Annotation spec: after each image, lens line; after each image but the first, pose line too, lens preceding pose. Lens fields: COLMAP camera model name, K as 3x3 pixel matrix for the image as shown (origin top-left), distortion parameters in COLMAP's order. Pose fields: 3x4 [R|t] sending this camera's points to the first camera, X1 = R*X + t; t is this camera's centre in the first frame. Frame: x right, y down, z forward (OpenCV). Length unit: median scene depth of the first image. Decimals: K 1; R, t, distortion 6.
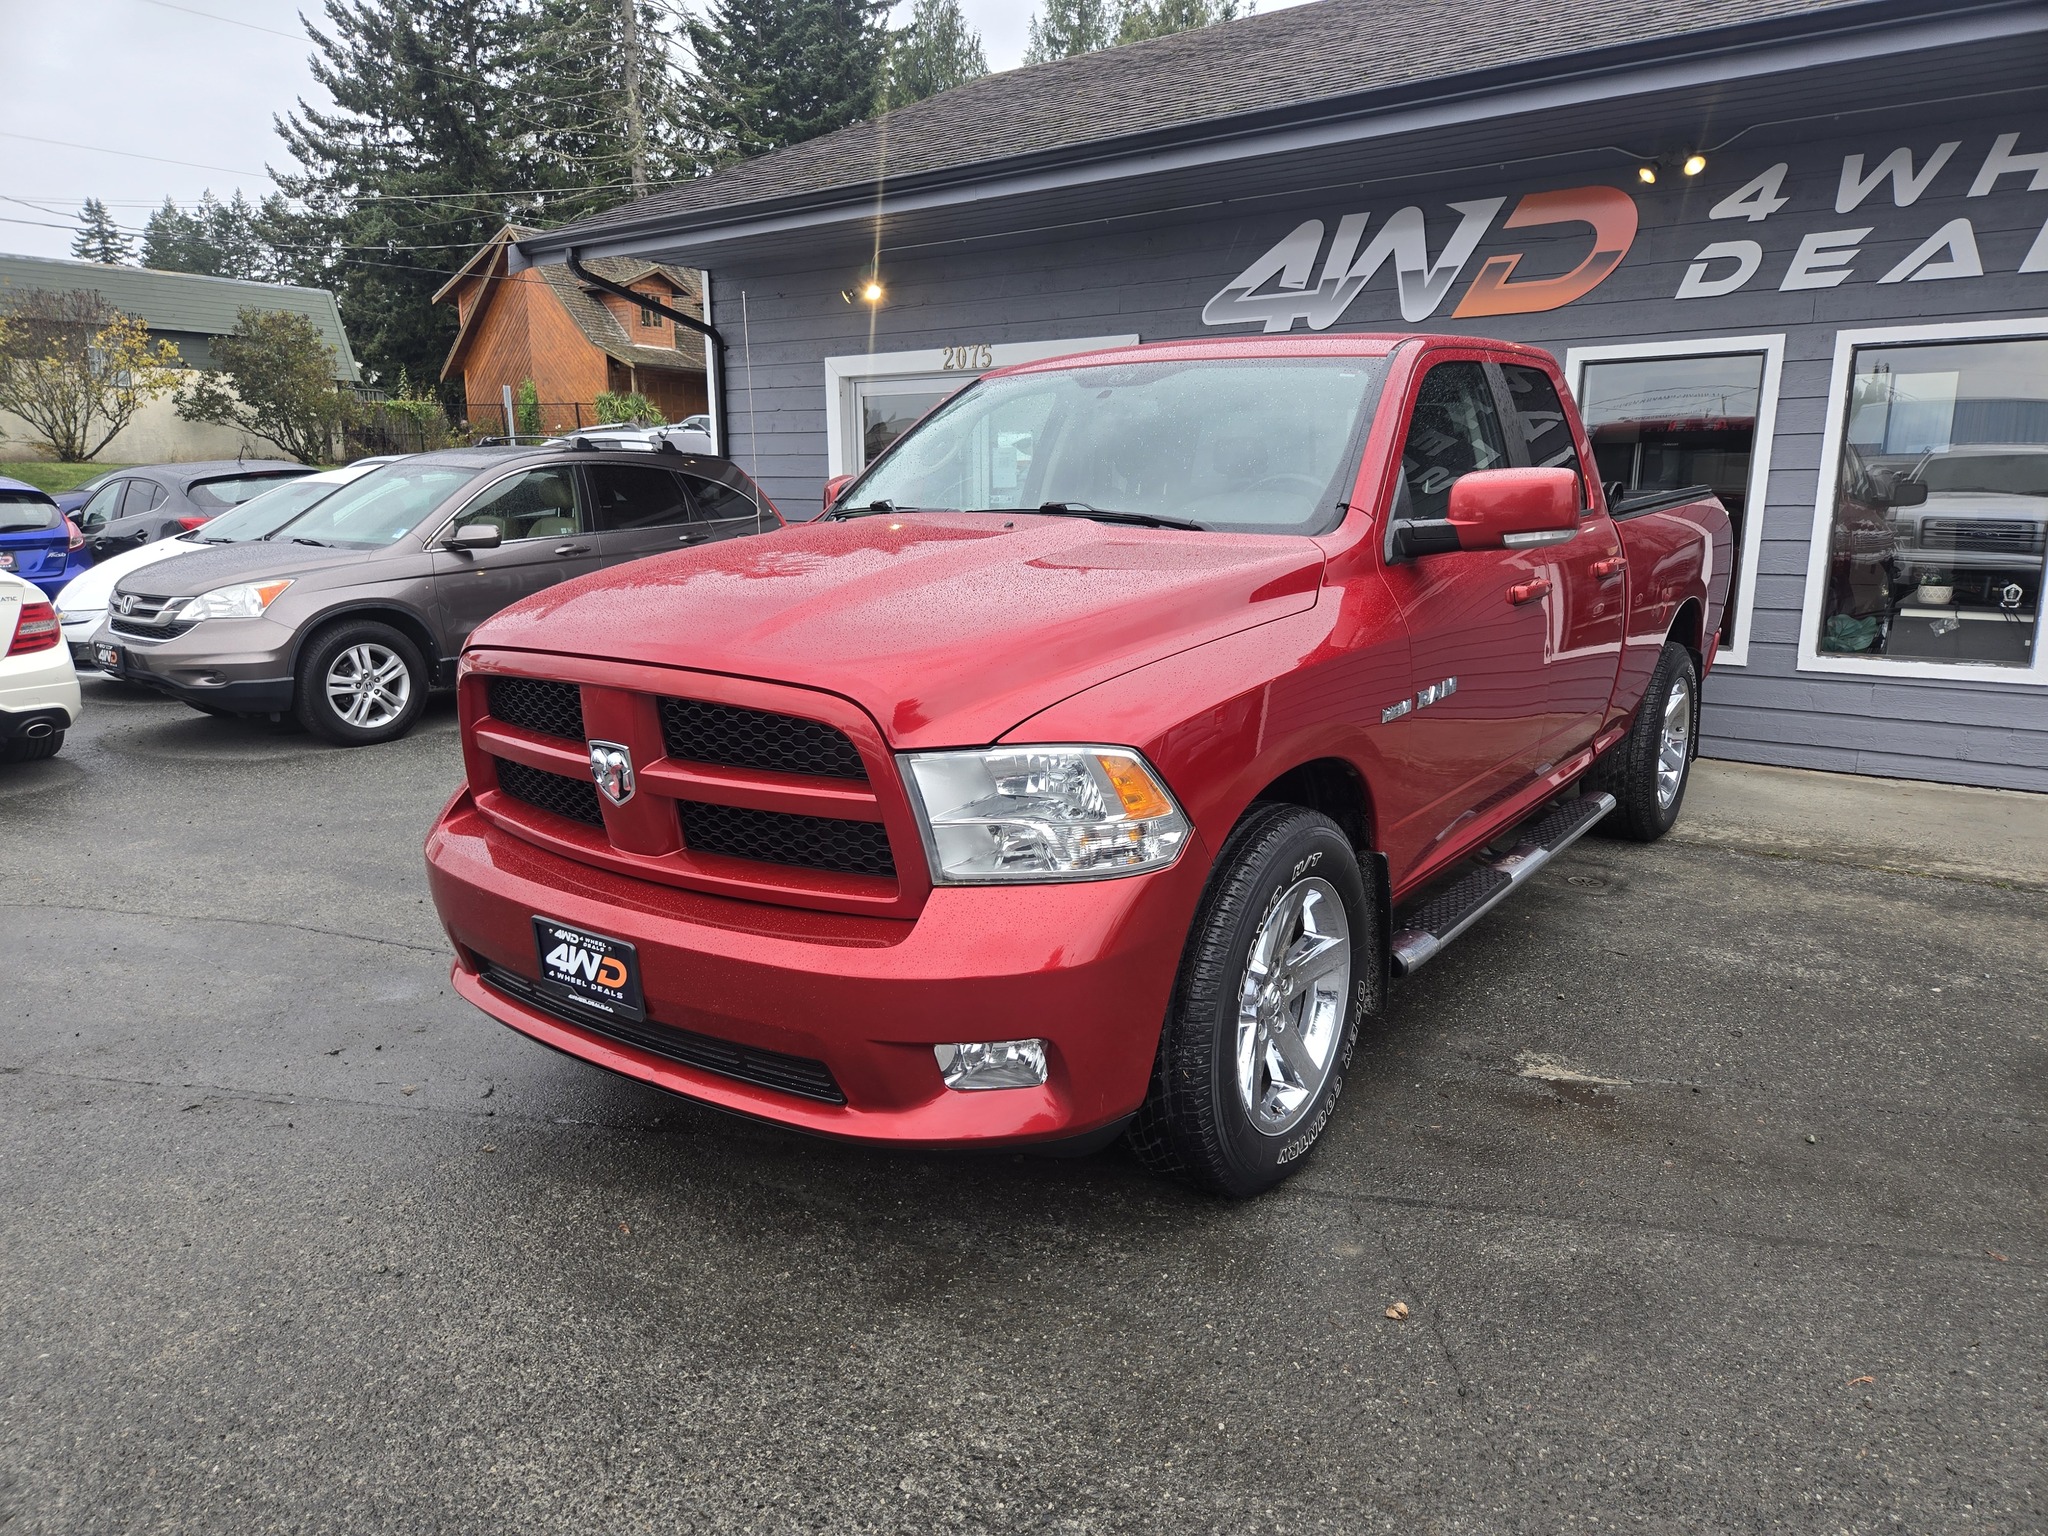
lens RADIAL K [[1373.3, 0, 1024.0], [0, 1373.3, 768.0], [0, 0, 1]] dist [0.084352, -0.072913]
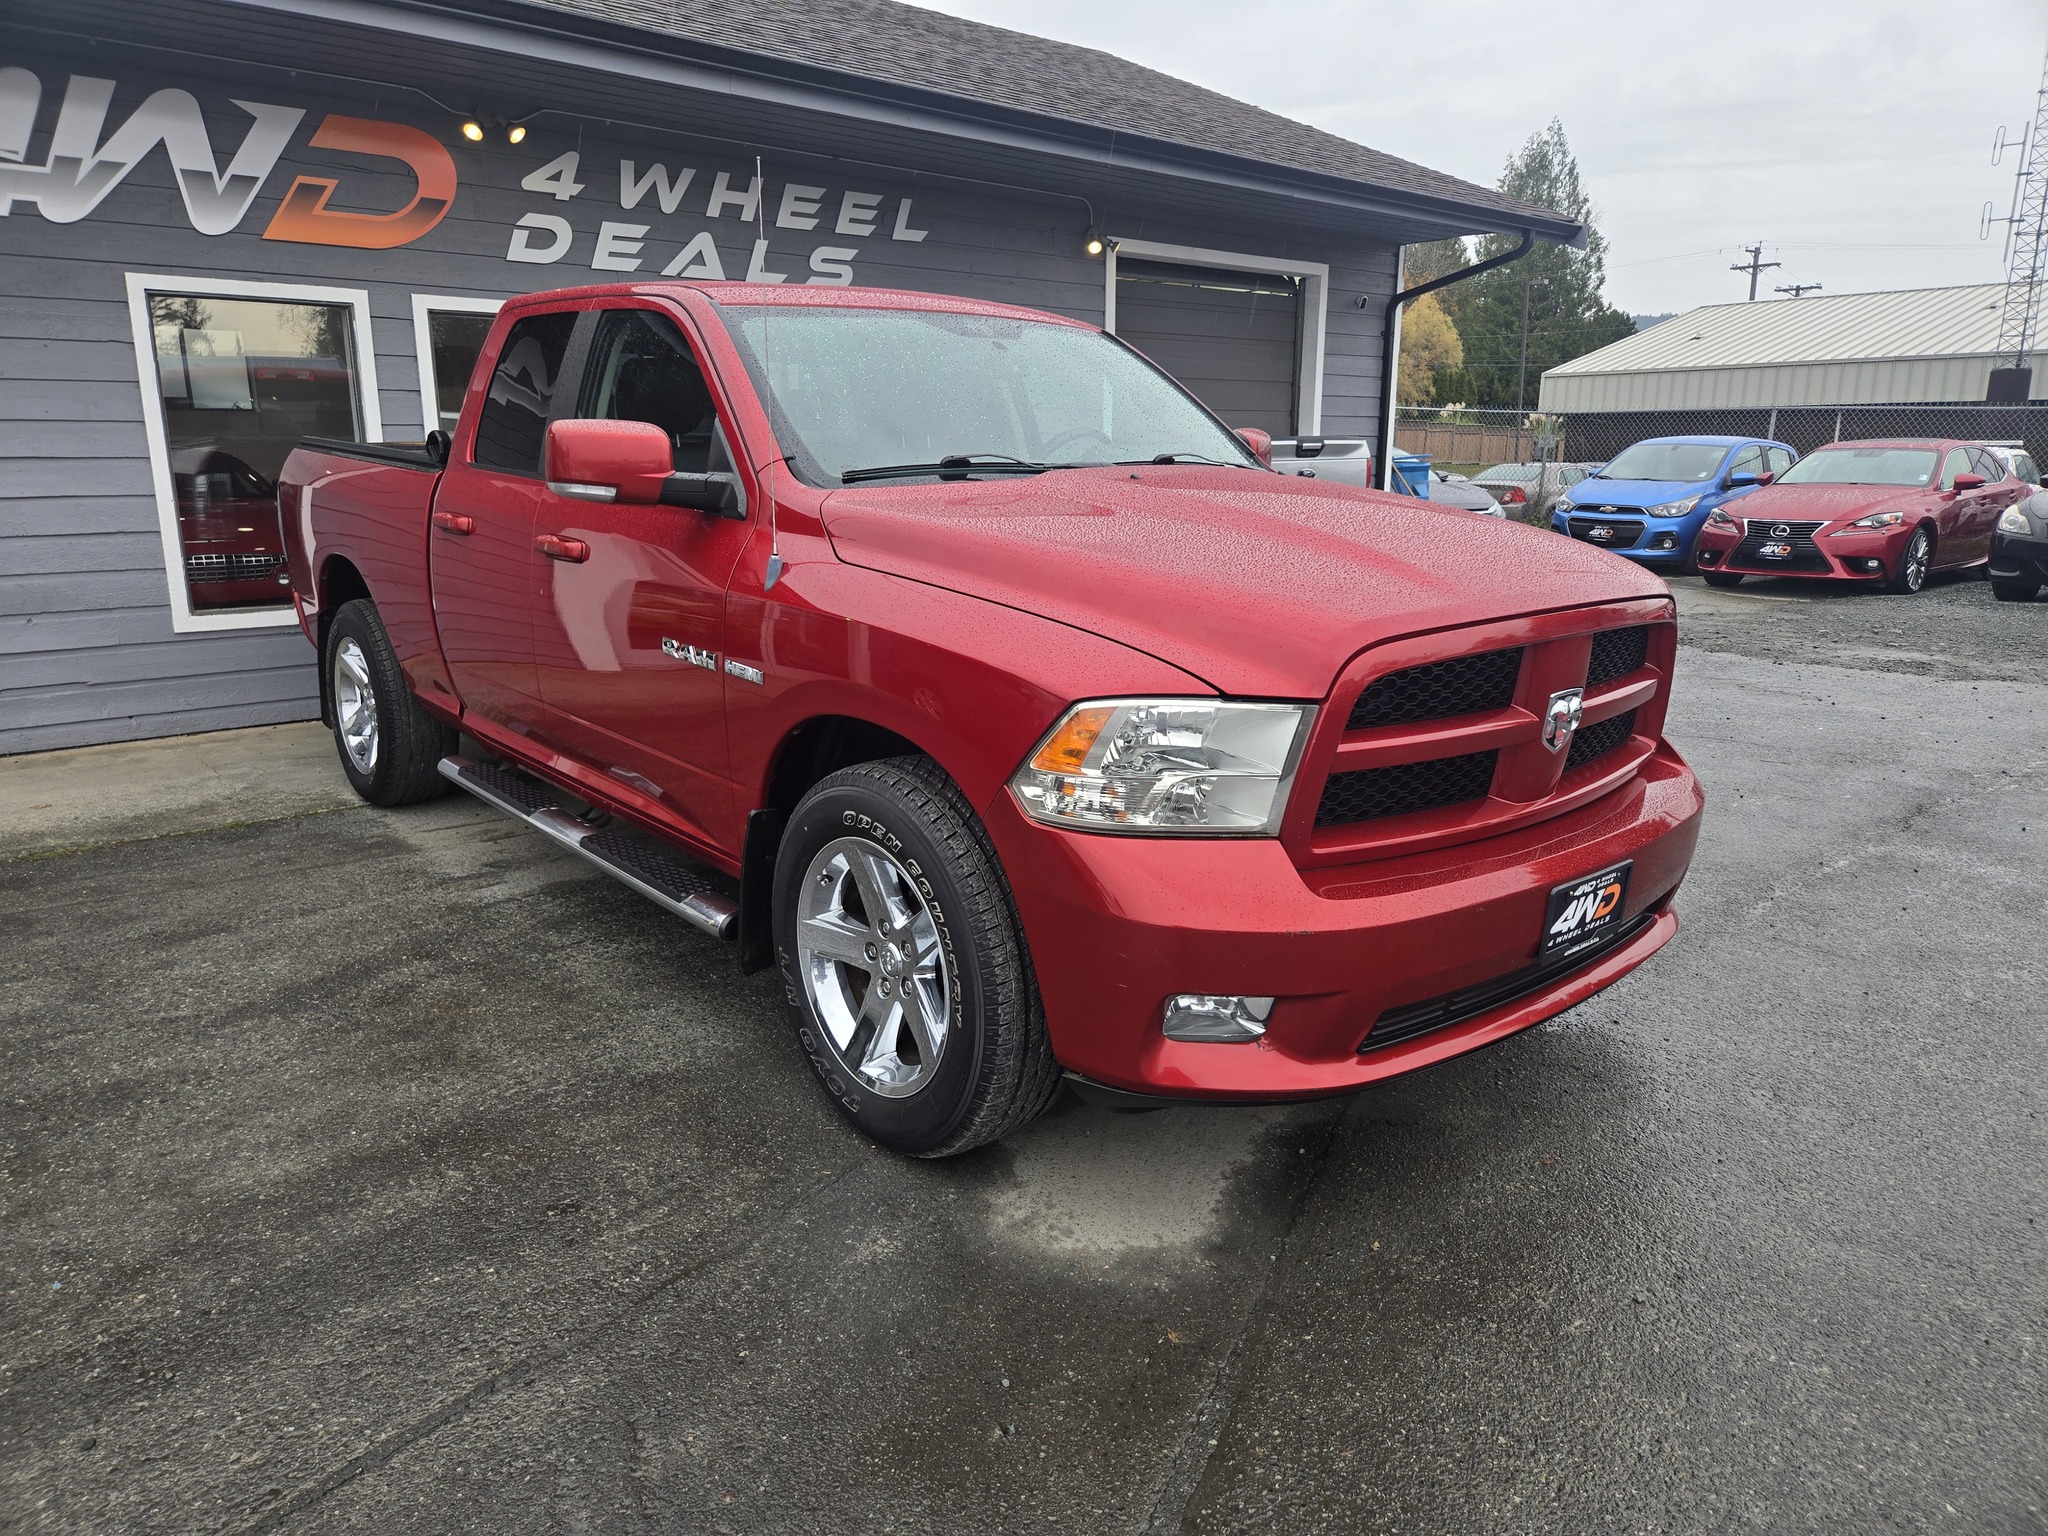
lens RADIAL K [[1374.3, 0, 1041.6], [0, 1374.3, 743.5], [0, 0, 1]] dist [0.062414, -0.052568]
pose [[0.213443, -0.208069, 0.954541, -0.529166], [0.193833, 0.966653, 0.167366, -0.087456], [-0.957534, 0.149299, 0.246656, 0.434625]]
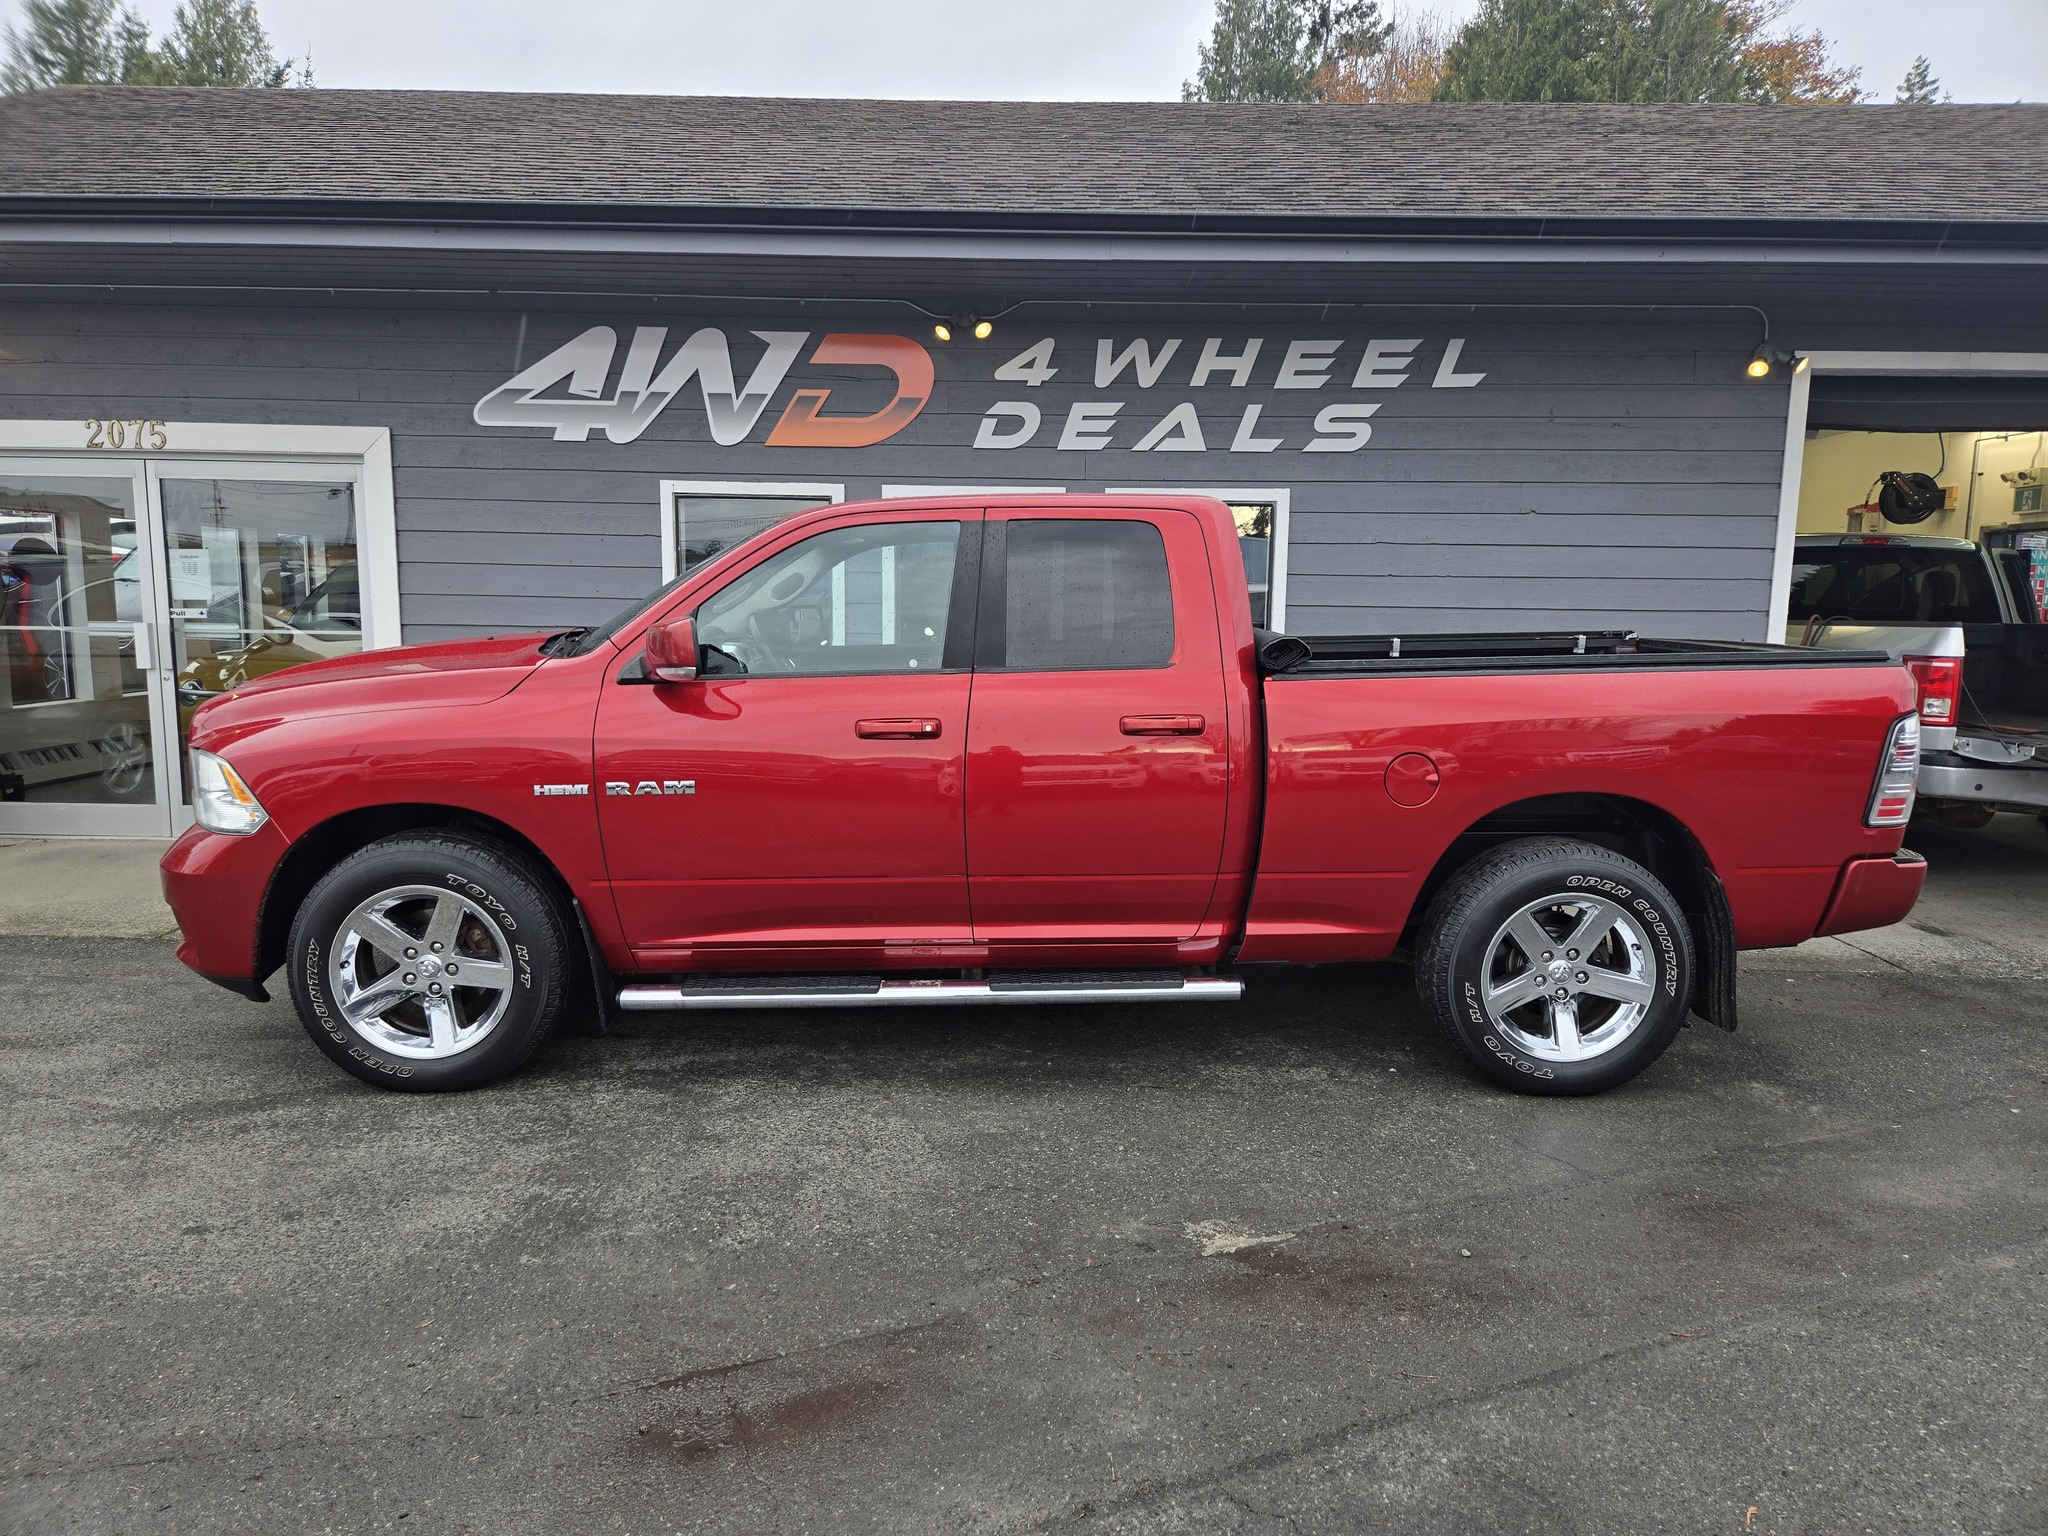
lens RADIAL K [[1373.3, 0, 1024.0], [0, 1373.3, 768.0], [0, 0, 1]] dist [0.084352, -0.072913]
pose [[0.811018, -0.061673, 0.581762, -0.144213], [0.102952, 0.993954, -0.038152, -0.045760], [-0.575892, 0.090835, 0.812464, 0.137492]]
